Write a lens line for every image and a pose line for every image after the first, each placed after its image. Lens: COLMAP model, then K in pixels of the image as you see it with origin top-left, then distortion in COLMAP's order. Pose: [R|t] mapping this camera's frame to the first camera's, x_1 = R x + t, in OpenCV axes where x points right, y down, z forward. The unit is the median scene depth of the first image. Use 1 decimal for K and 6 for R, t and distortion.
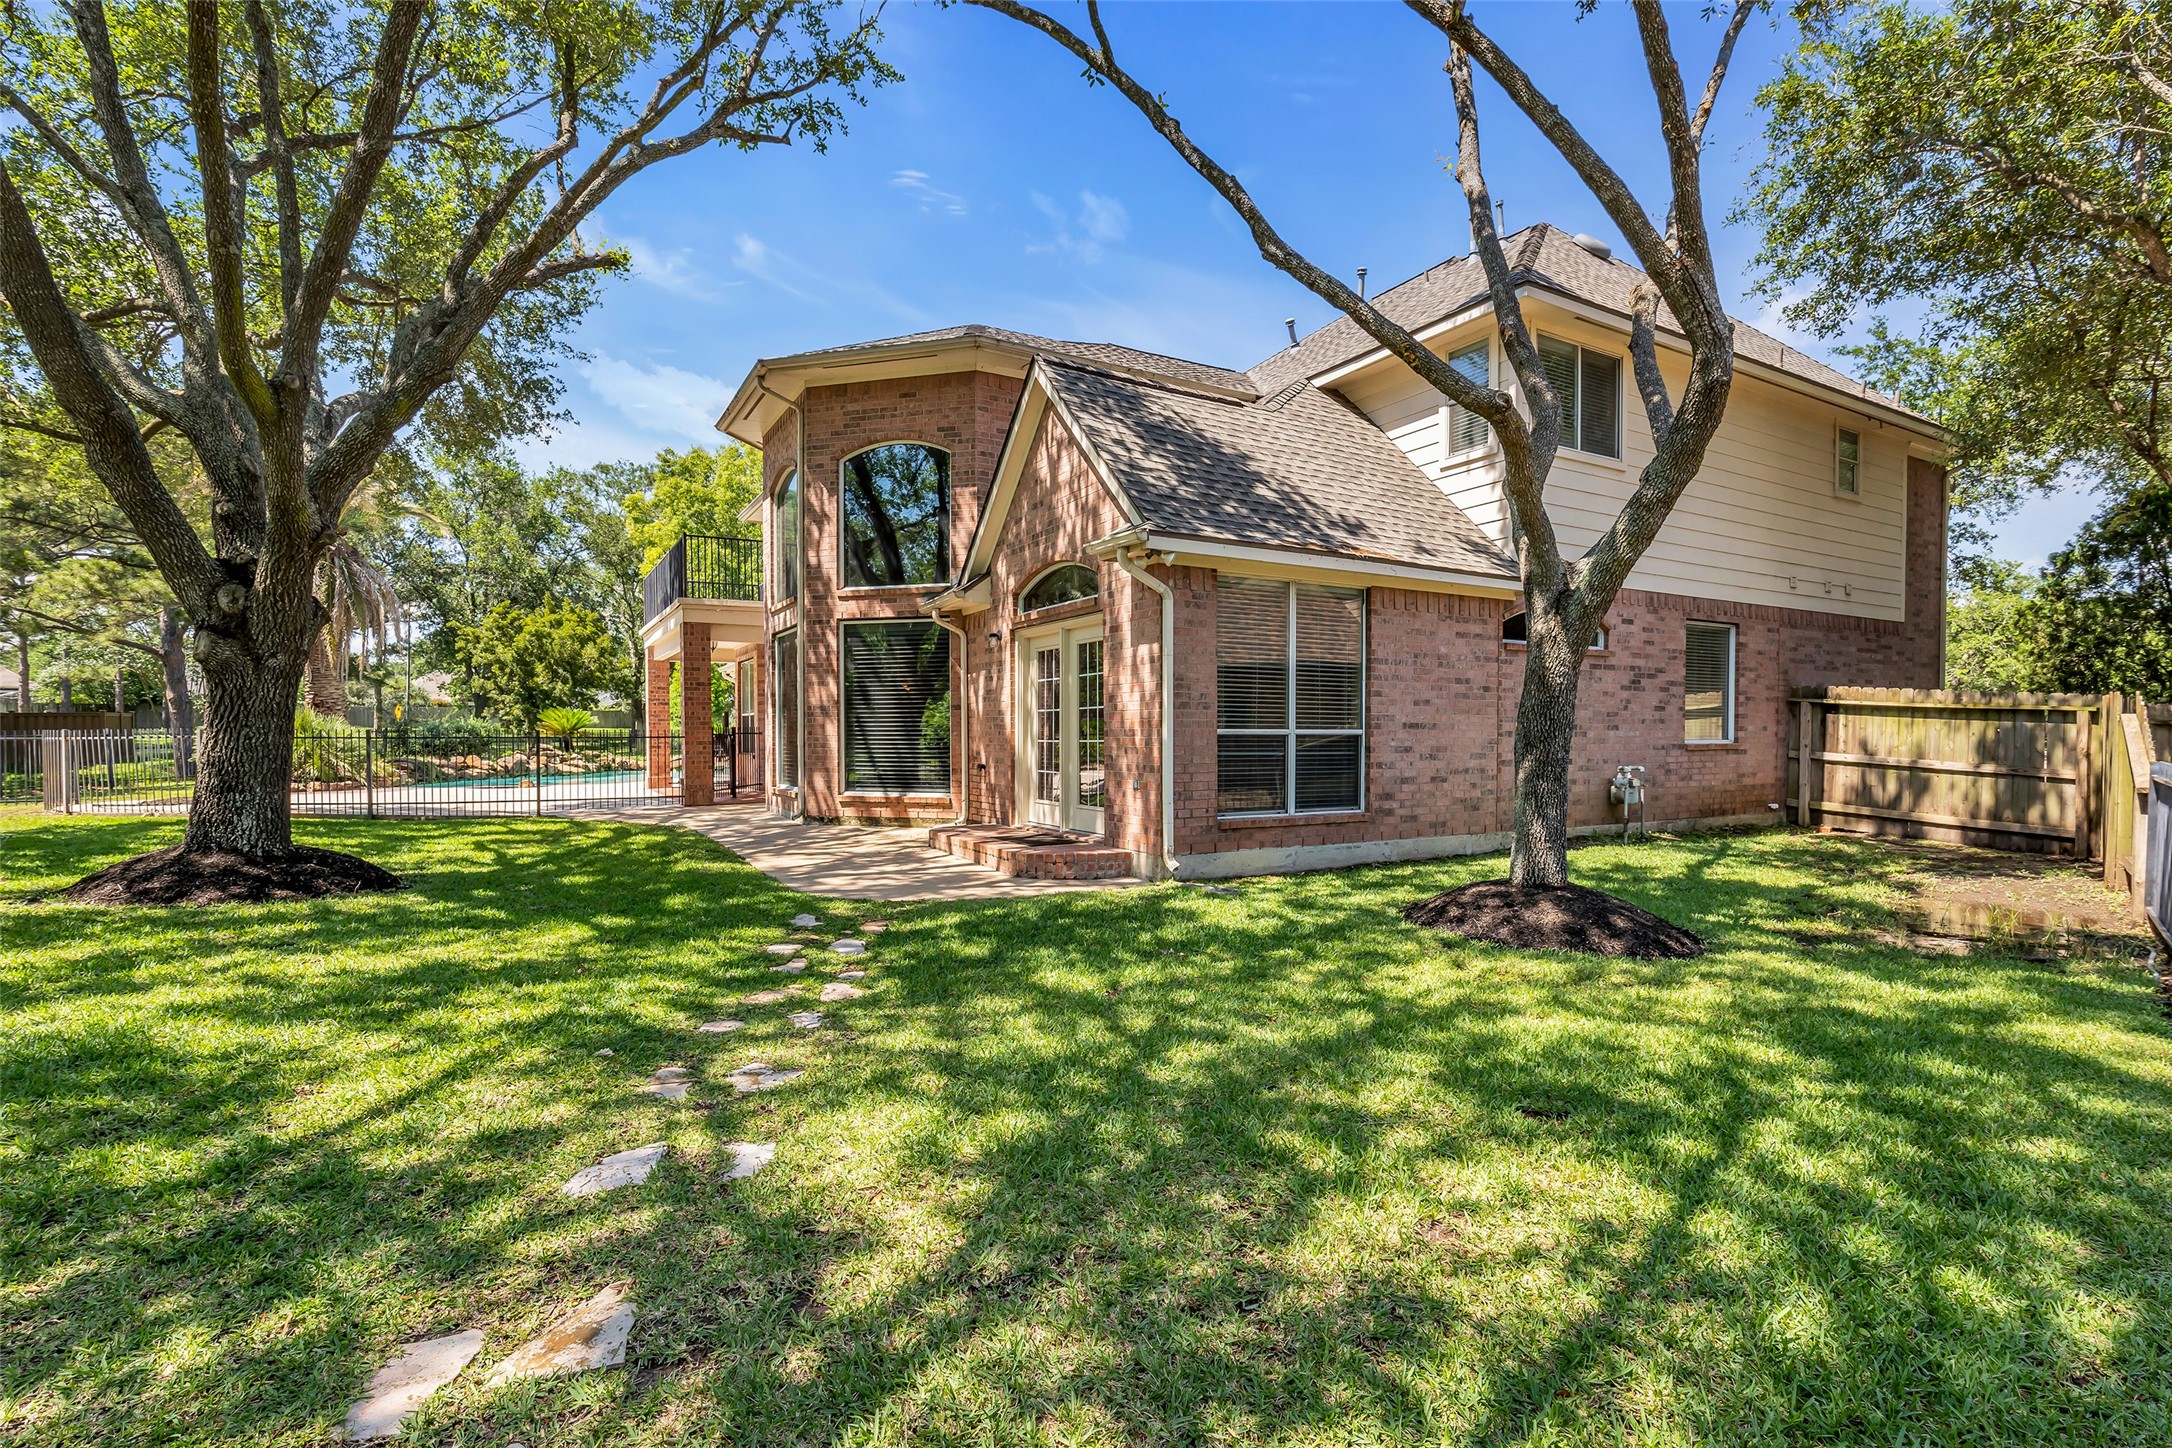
lens RADIAL K [[971.0, 0, 1086.0], [0, 971.0, 724.0], [0, 0, 1]] dist [-0.002345, 0.000241]
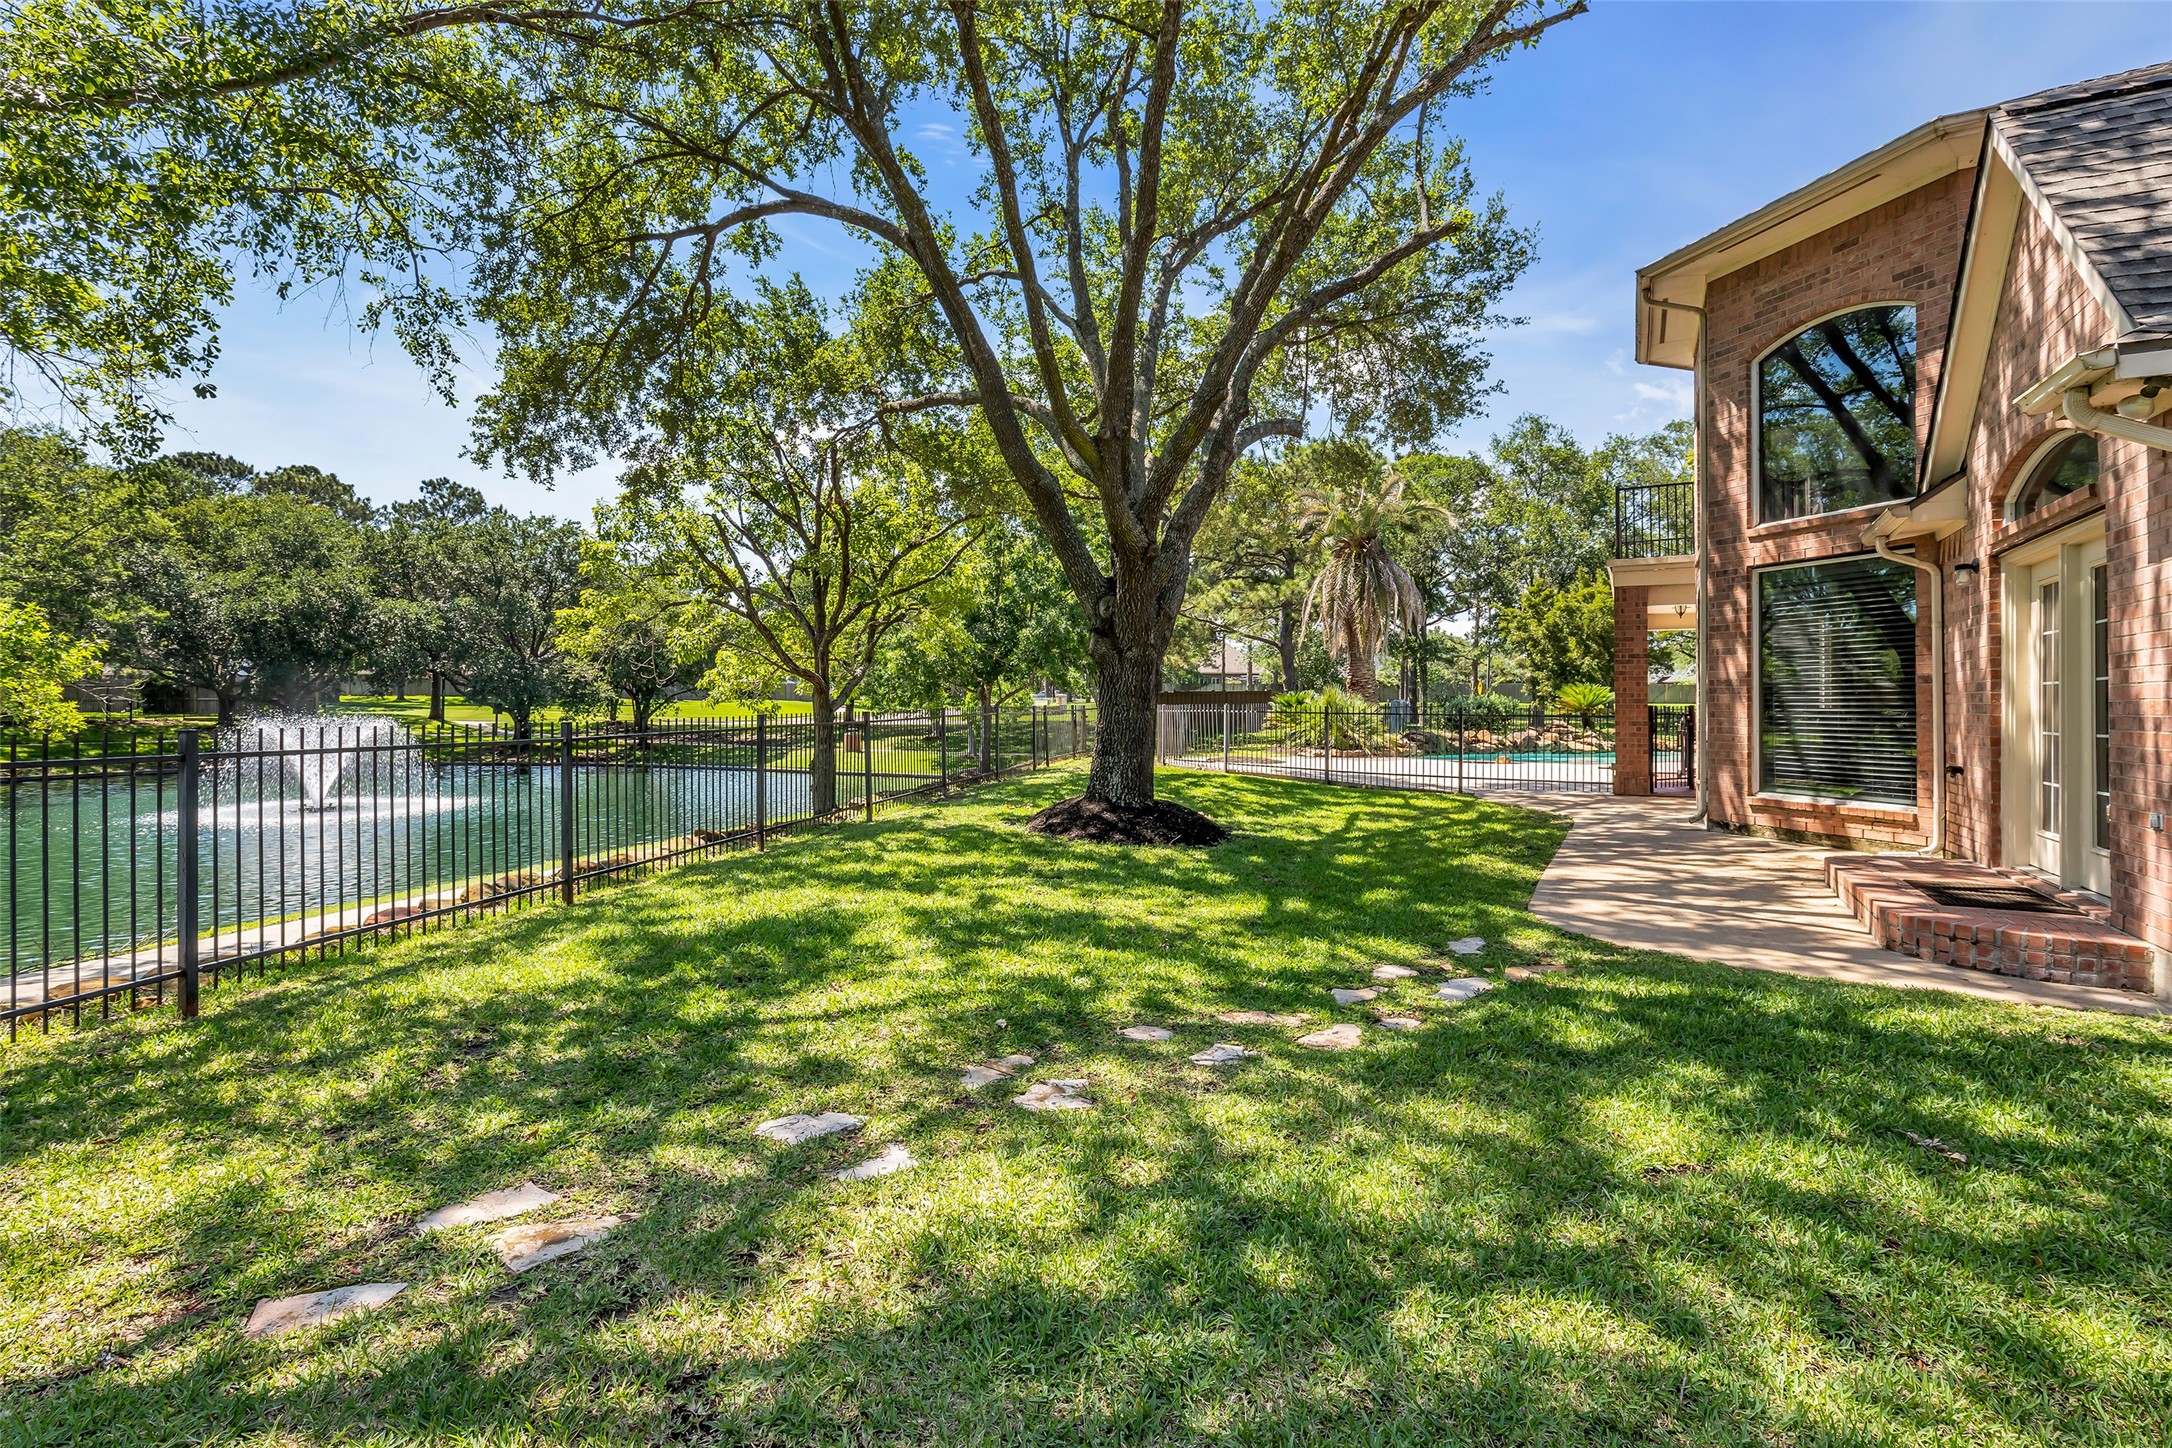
lens RADIAL K [[1000.5, 0, 1085.4], [0, 1000.5, 672.5], [0, 0, 1]] dist [-0.011587, 0.000400]
pose [[0.530158, -0.021849, -0.847617, 0.336935], [-0.000708, 0.999656, -0.026211, -0.008358], [0.847899, 0.014496, 0.529960, 0.353170]]
